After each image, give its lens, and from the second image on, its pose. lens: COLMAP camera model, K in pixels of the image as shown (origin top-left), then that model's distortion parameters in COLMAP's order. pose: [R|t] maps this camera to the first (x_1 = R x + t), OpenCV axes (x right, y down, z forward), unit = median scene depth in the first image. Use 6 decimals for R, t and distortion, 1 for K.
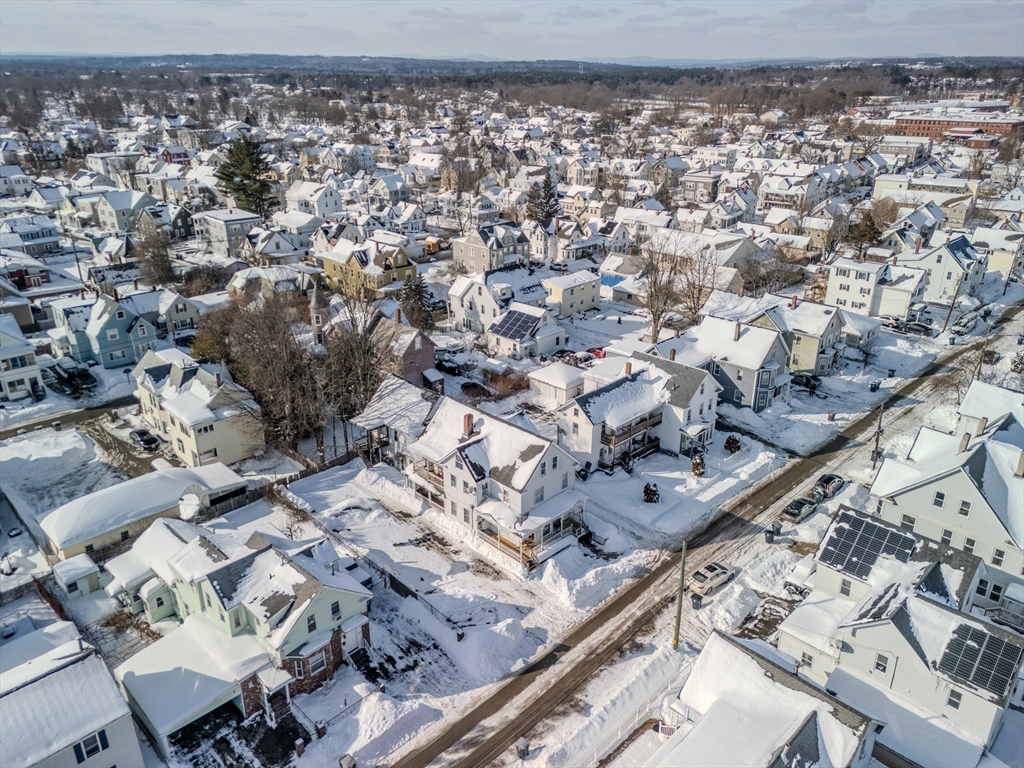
lens RADIAL K [[754.6, 0, 510.4], [0, 754.6, 384.7], [0, 0, 1]] dist [0.053583, -0.026238]
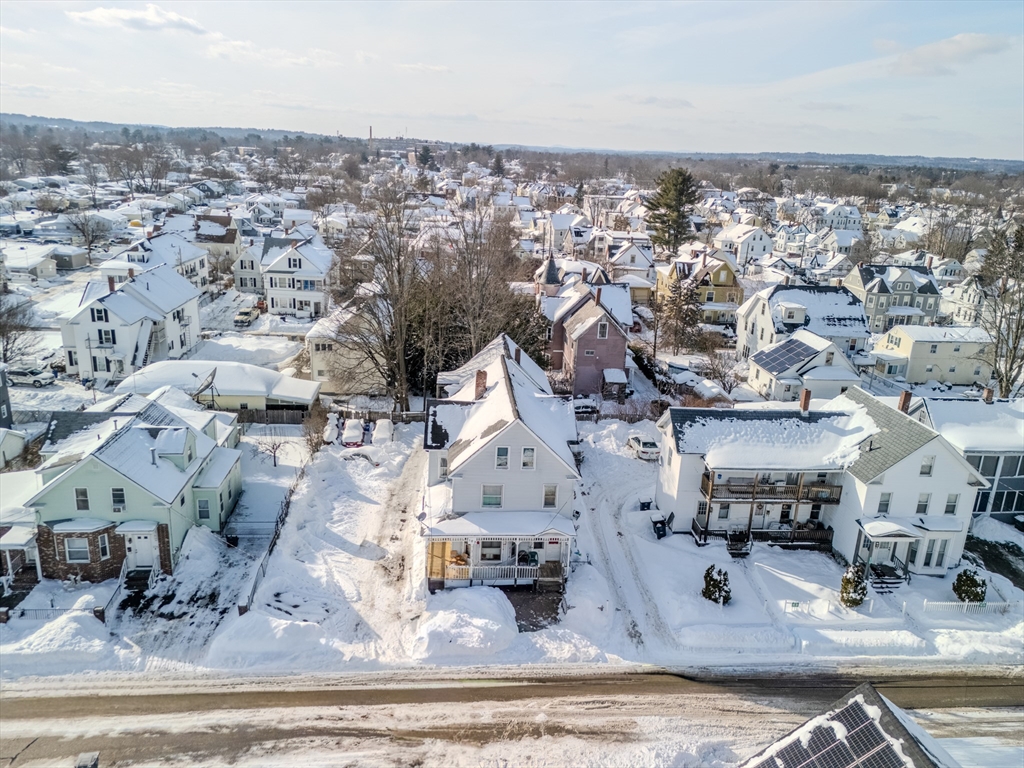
lens RADIAL K [[754.6, 0, 510.9], [0, 754.6, 383.3], [0, 0, 1]] dist [0.053583, -0.026238]
pose [[0.754571, 0.220264, -0.618147, 0.350127], [-0.292991, 0.955964, -0.017016, 0.046110], [0.587178, 0.193951, 0.785878, 0.371883]]
